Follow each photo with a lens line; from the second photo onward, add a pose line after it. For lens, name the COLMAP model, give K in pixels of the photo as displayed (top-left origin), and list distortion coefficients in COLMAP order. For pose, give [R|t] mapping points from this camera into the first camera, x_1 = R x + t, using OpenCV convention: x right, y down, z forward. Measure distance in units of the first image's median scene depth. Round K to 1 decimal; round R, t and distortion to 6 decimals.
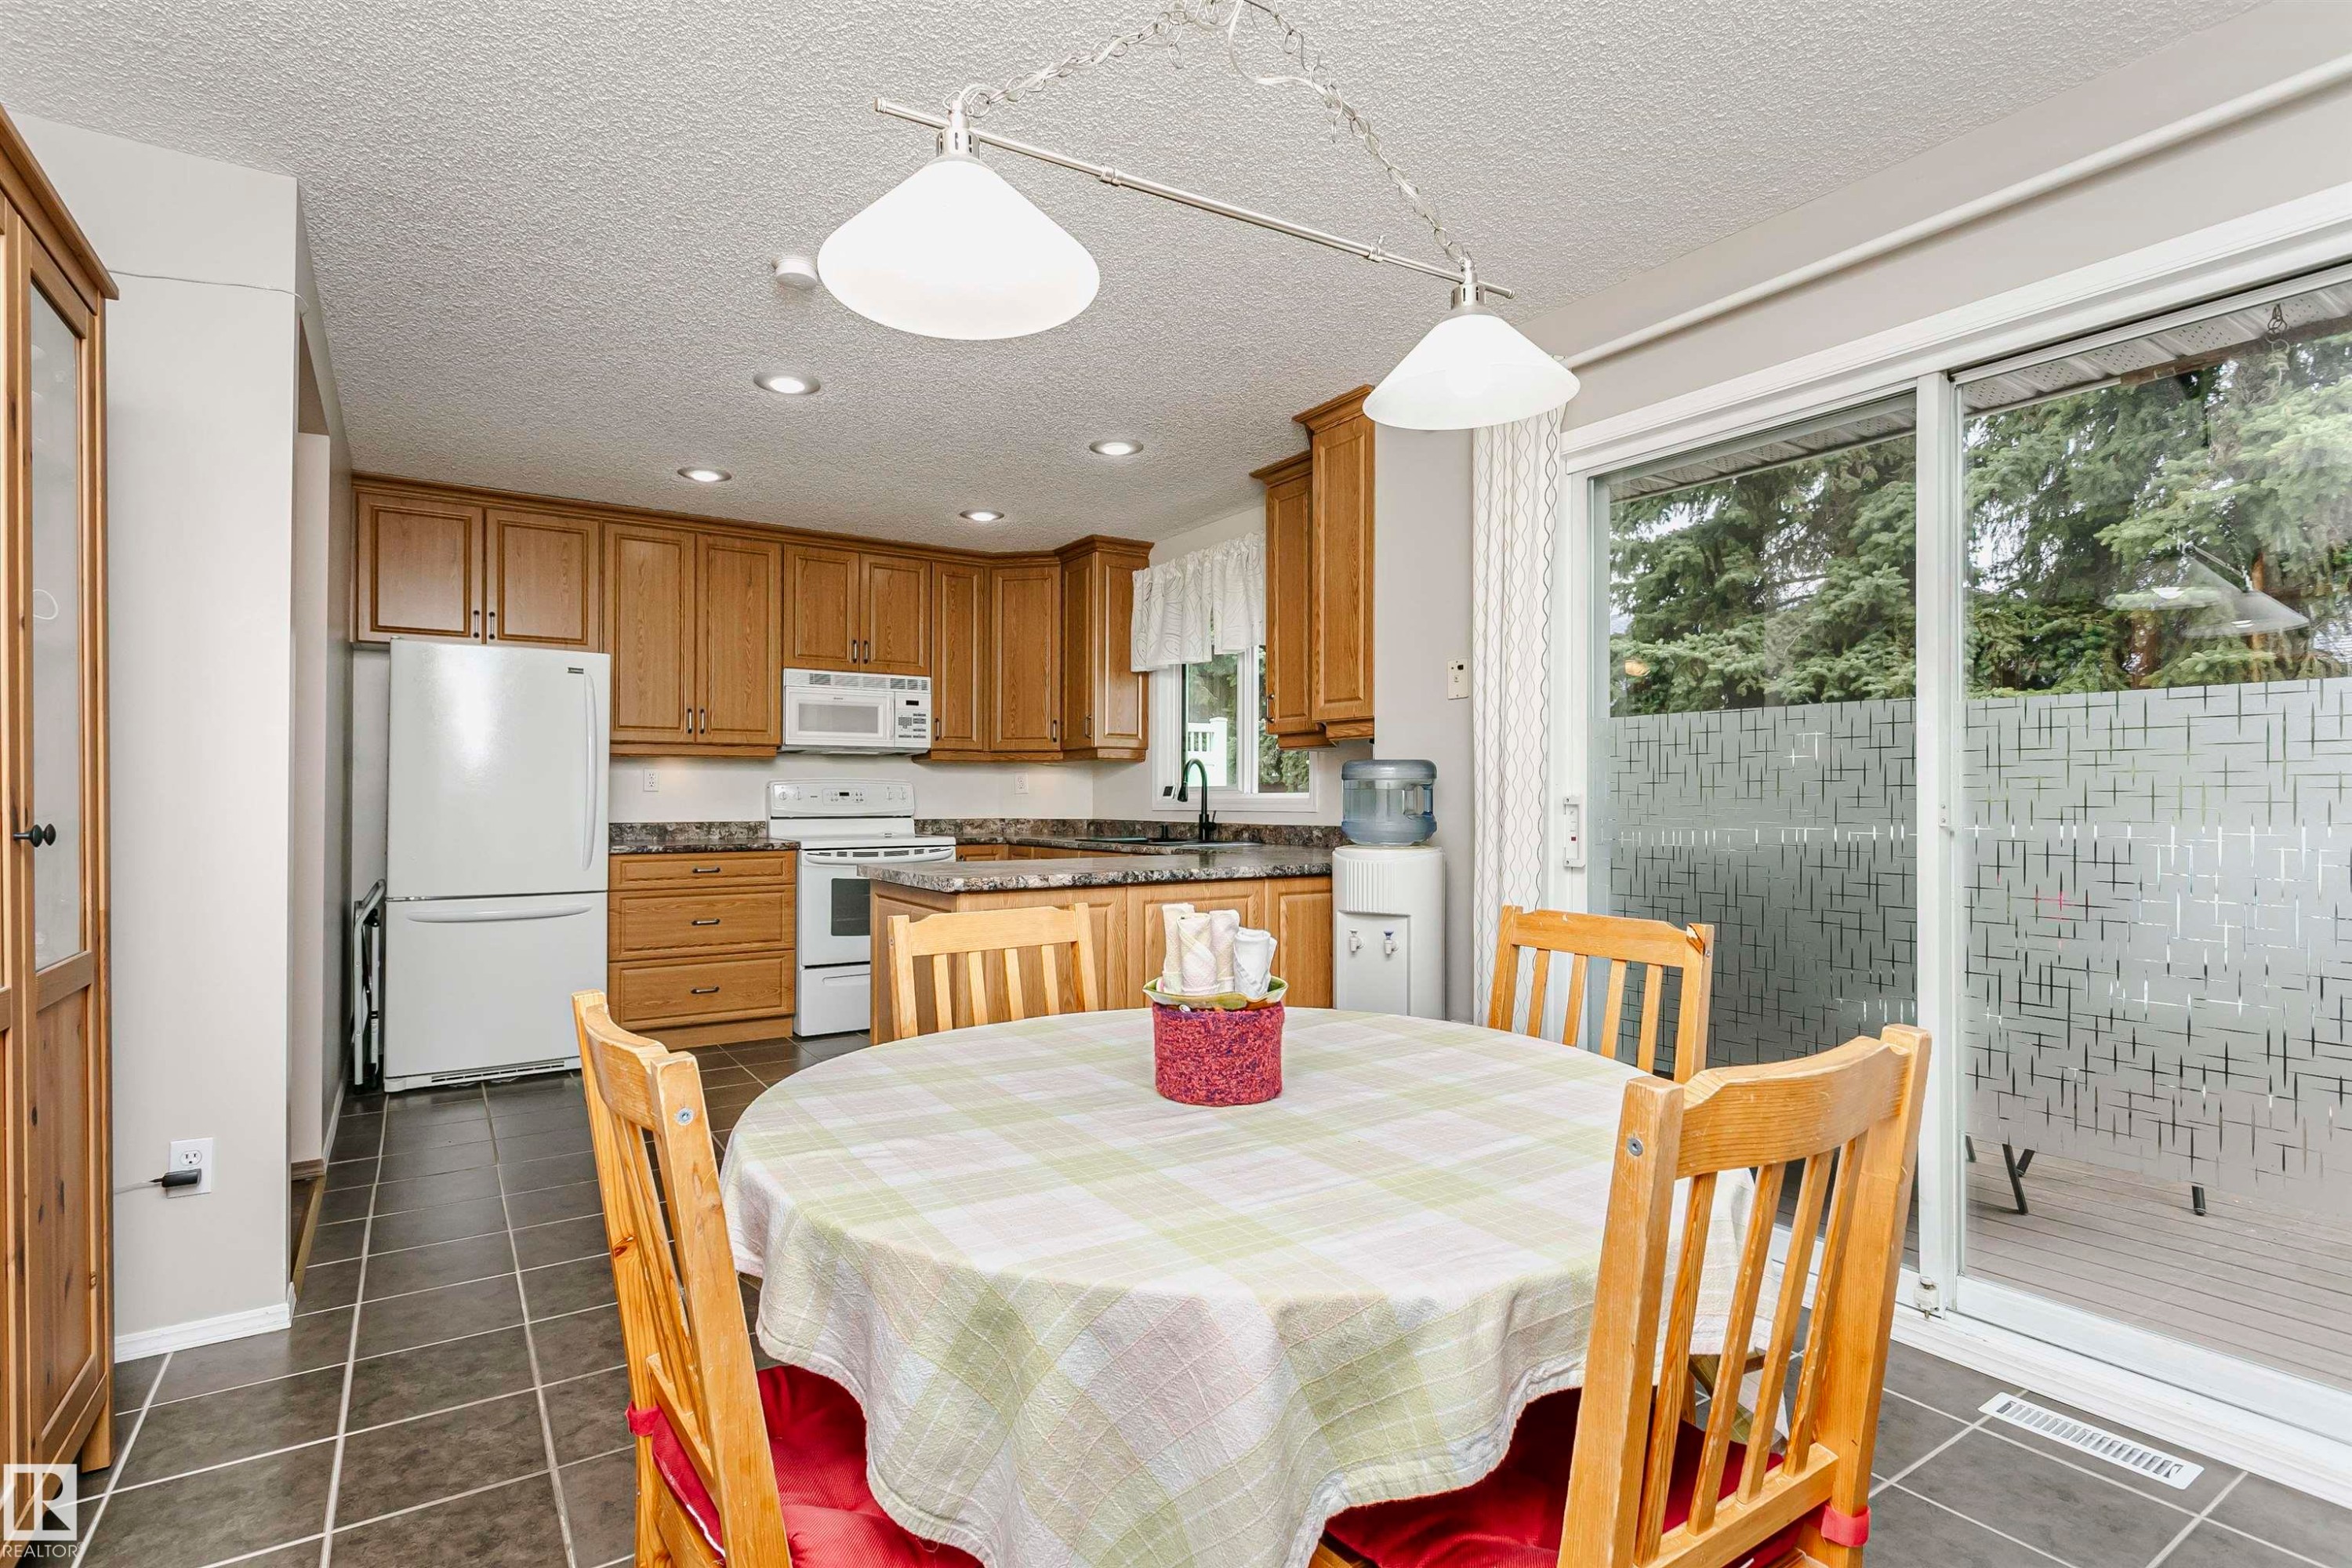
lens RADIAL K [[1140.4, 0, 1168.4], [0, 1140.4, 790.1], [0, 0, 1]] dist [0.003677, 0.004132]
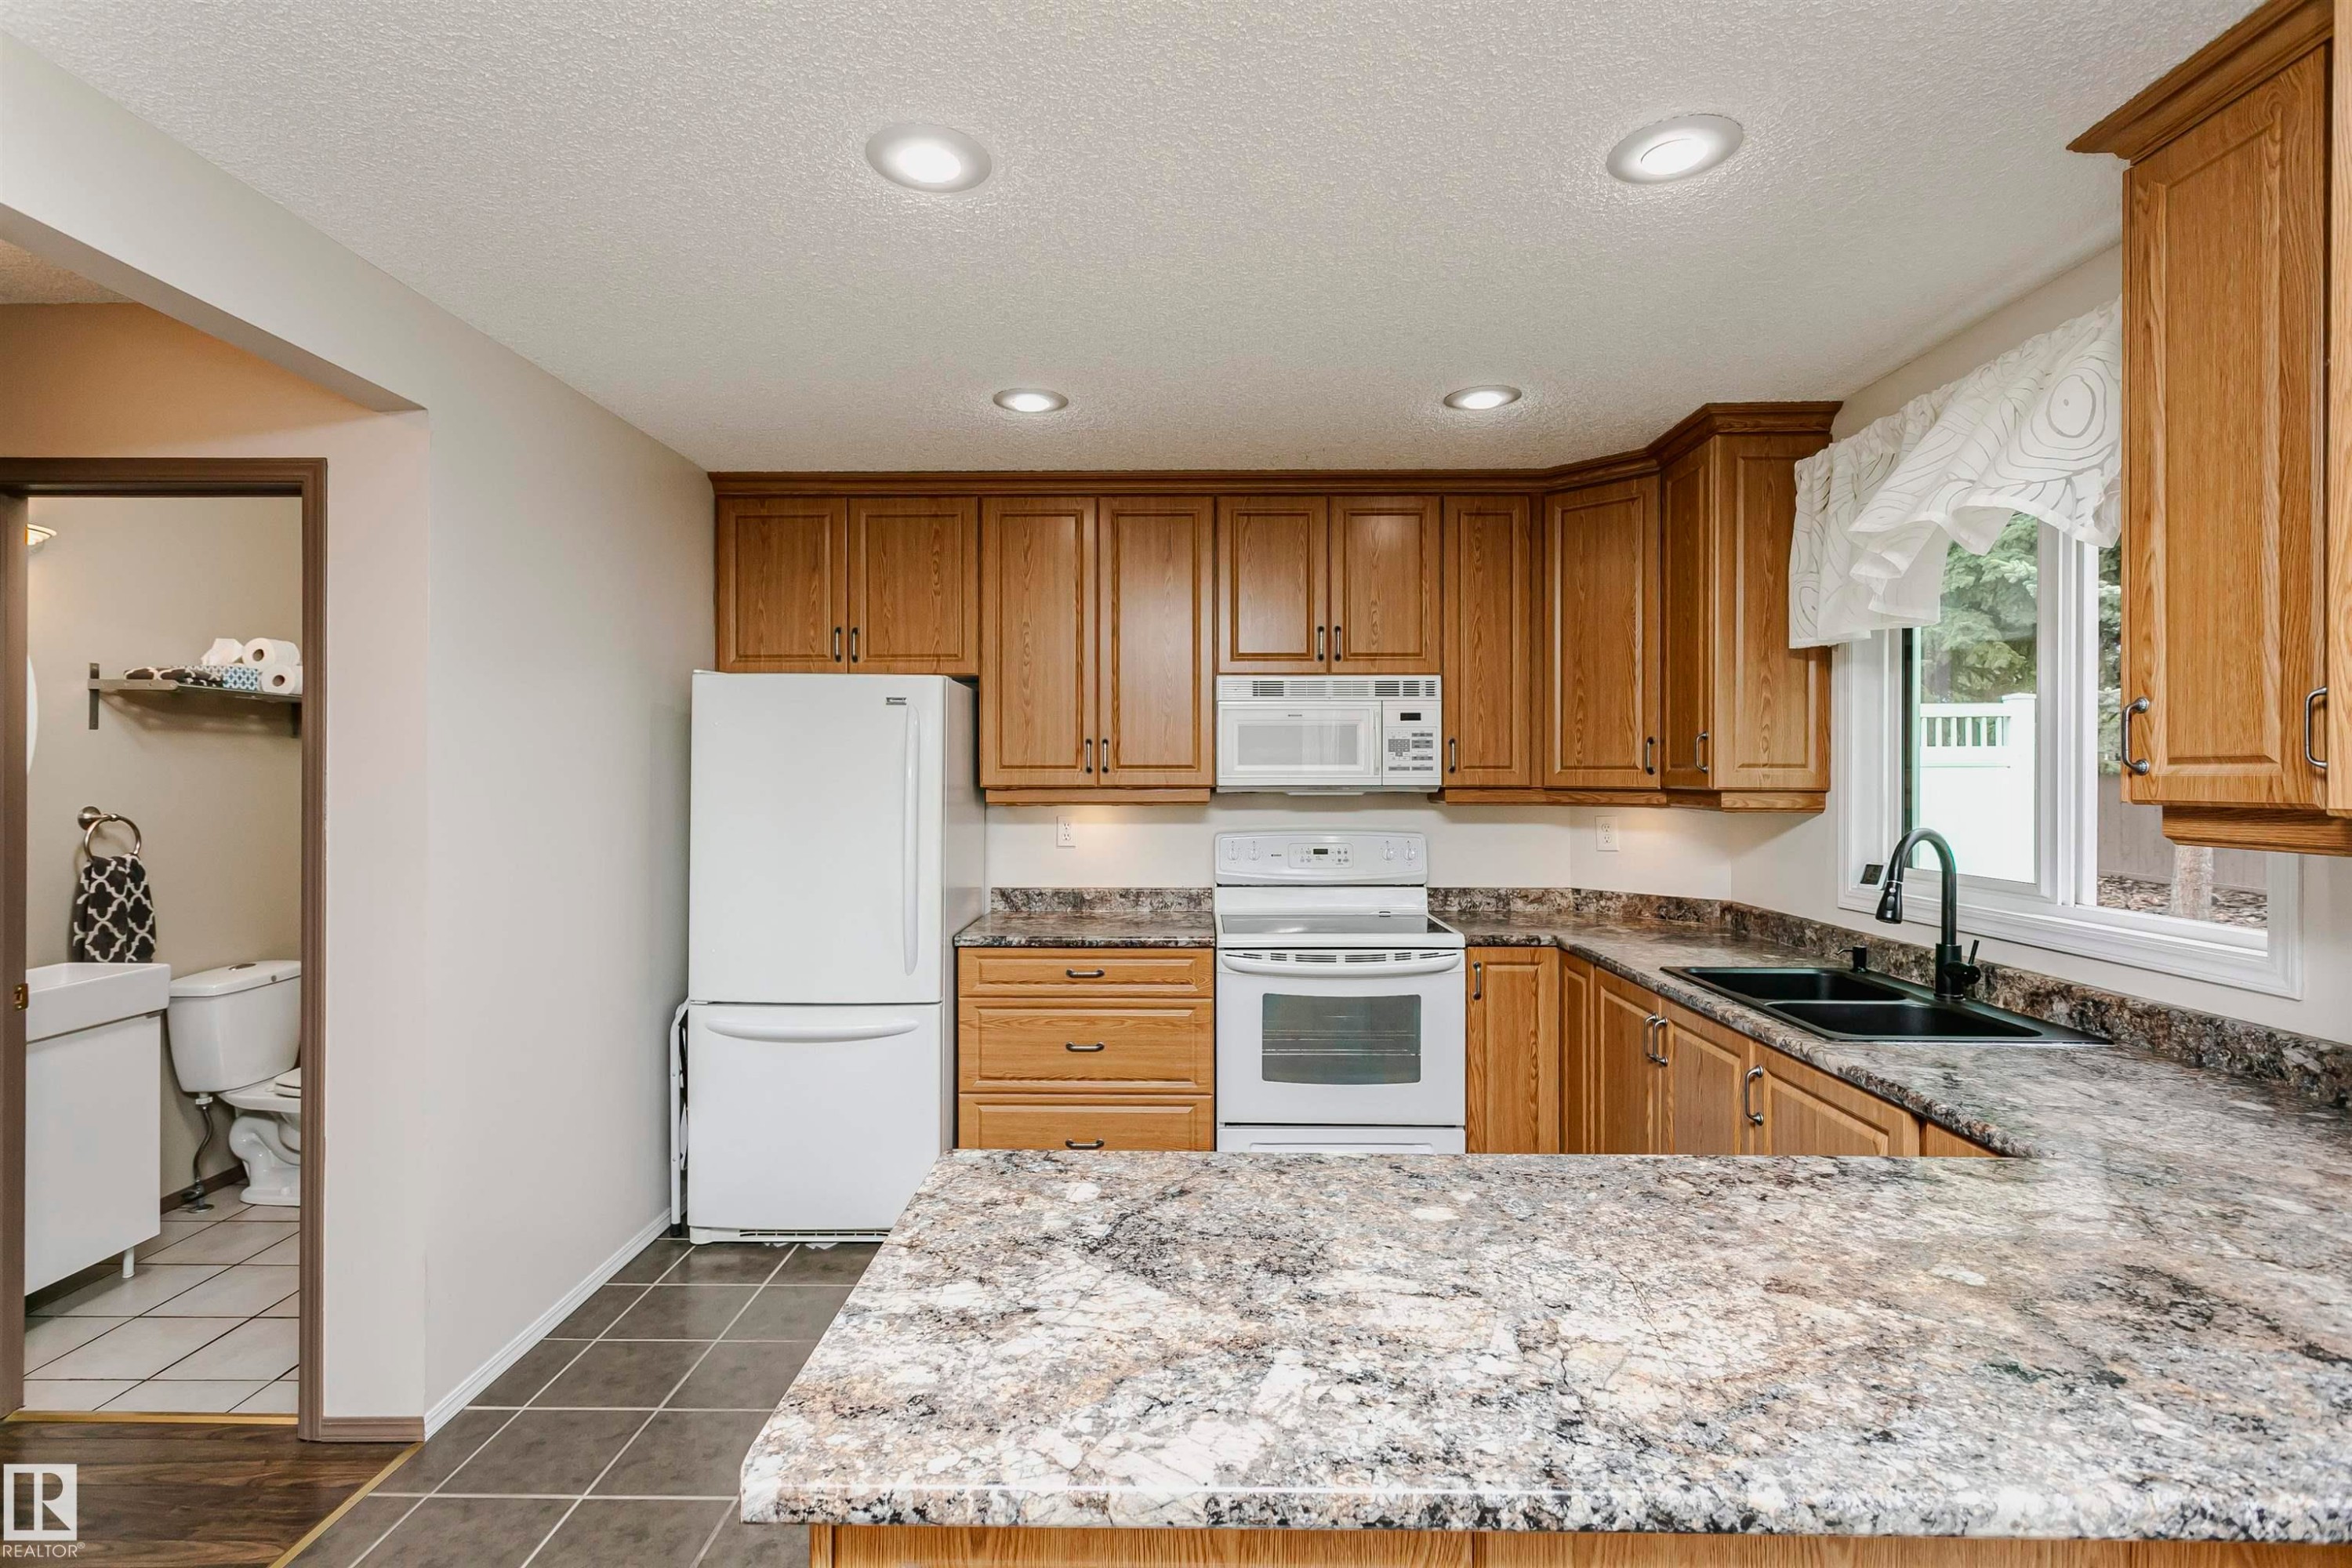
lens RADIAL K [[1140.4, 0, 1171.9], [0, 1140.4, 769.6], [0, 0, 1]] dist [0.003677, 0.004132]
pose [[0.824416, -0.001686, -0.565982, 0.032134], [0.003612, 0.999991, 0.002282, -0.049658], [0.565973, -0.003925, 0.824414, 0.398944]]
